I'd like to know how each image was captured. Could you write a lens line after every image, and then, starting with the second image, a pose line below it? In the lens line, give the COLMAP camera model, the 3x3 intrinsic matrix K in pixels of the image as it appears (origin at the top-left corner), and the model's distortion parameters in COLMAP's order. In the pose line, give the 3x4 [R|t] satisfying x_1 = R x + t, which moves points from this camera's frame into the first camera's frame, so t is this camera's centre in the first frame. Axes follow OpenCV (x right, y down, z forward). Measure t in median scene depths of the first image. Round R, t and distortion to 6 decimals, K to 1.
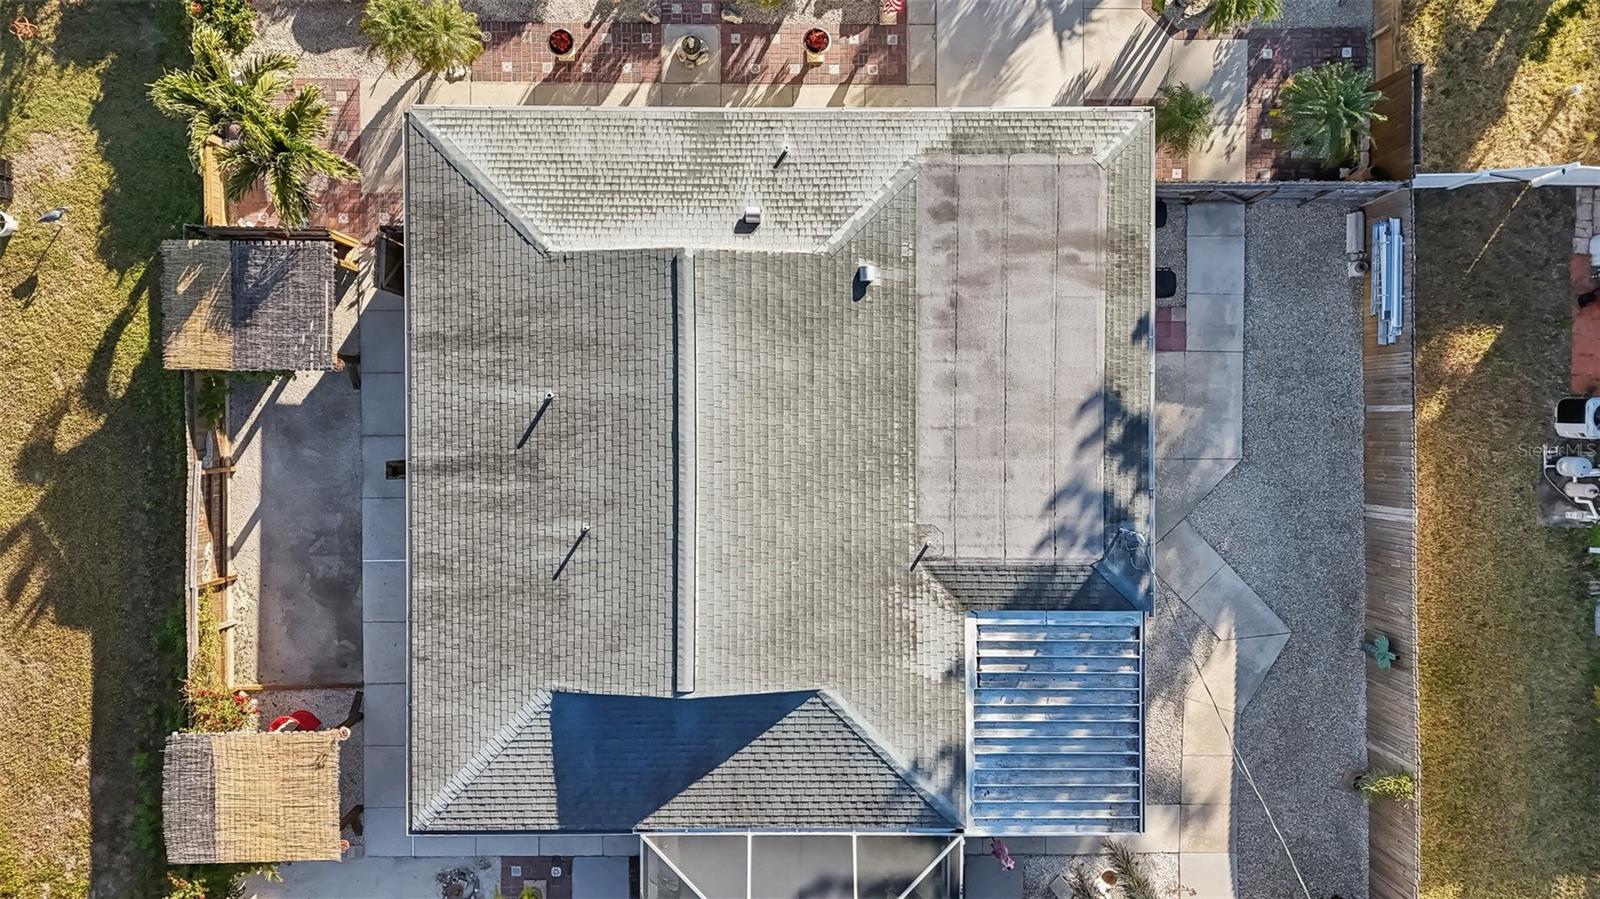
lens RADIAL K [[1174.2, 0, 779.7], [0, 1174.2, 449.1], [0, 0, 1]] dist [0.039292, -0.042191]
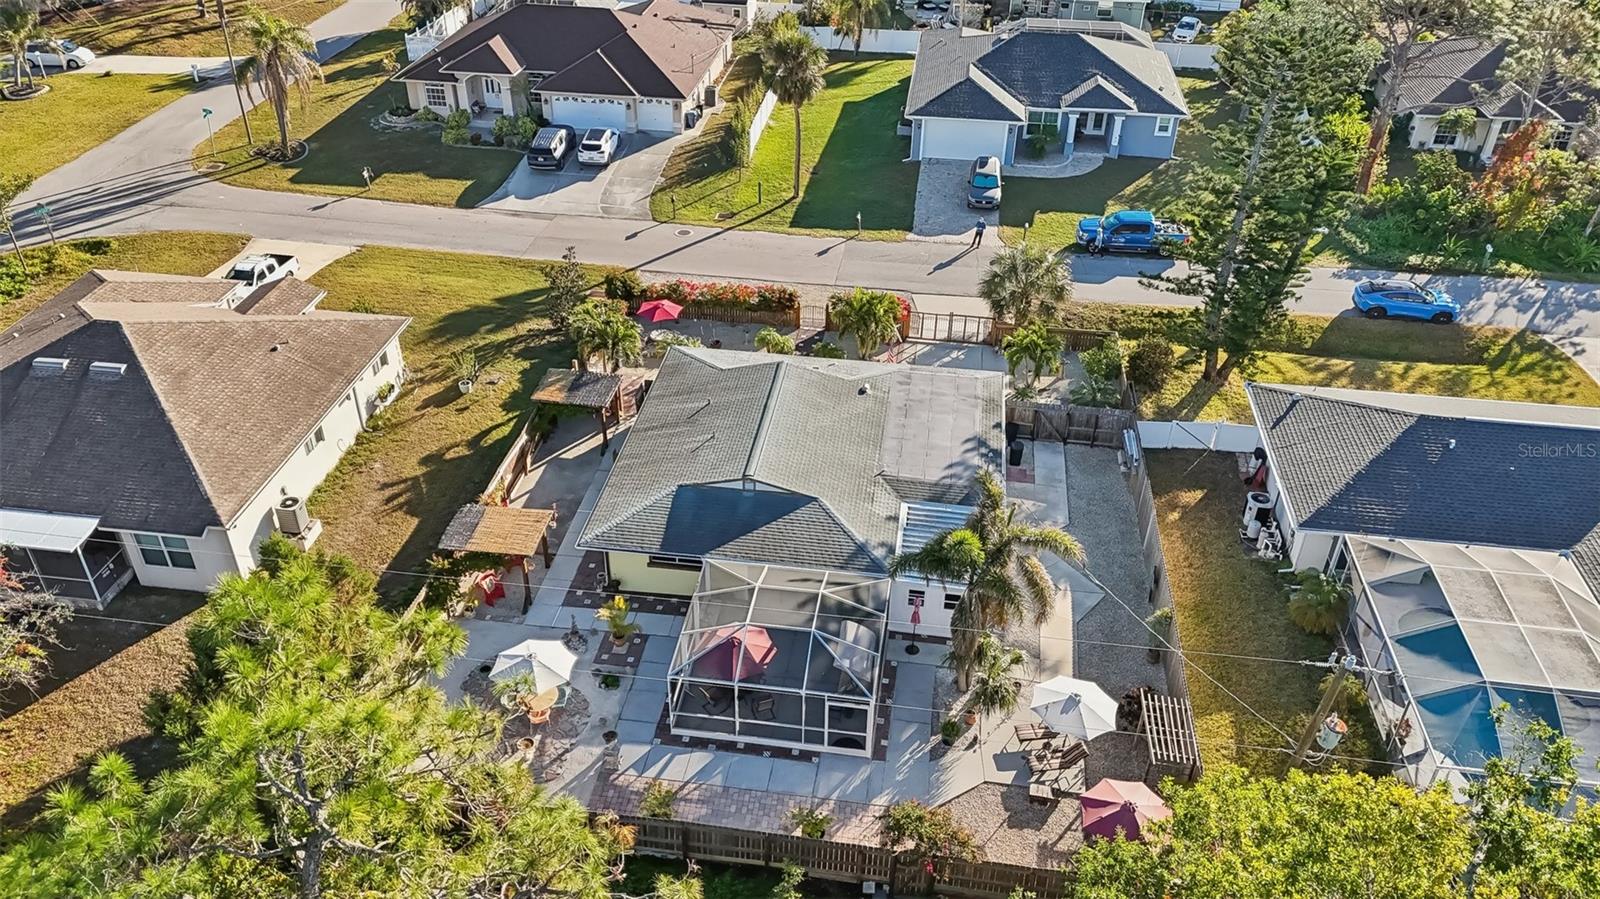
lens RADIAL K [[1174.2, 0, 805.4], [0, 1174.2, 447.4], [0, 0, 1]] dist [0.039292, -0.042191]
pose [[0.990339, 0.078731, -0.114150, 0.196001], [-0.138653, 0.550270, -0.823394, 1.510328], [-0.002013, 0.831267, 0.555870, -0.089095]]
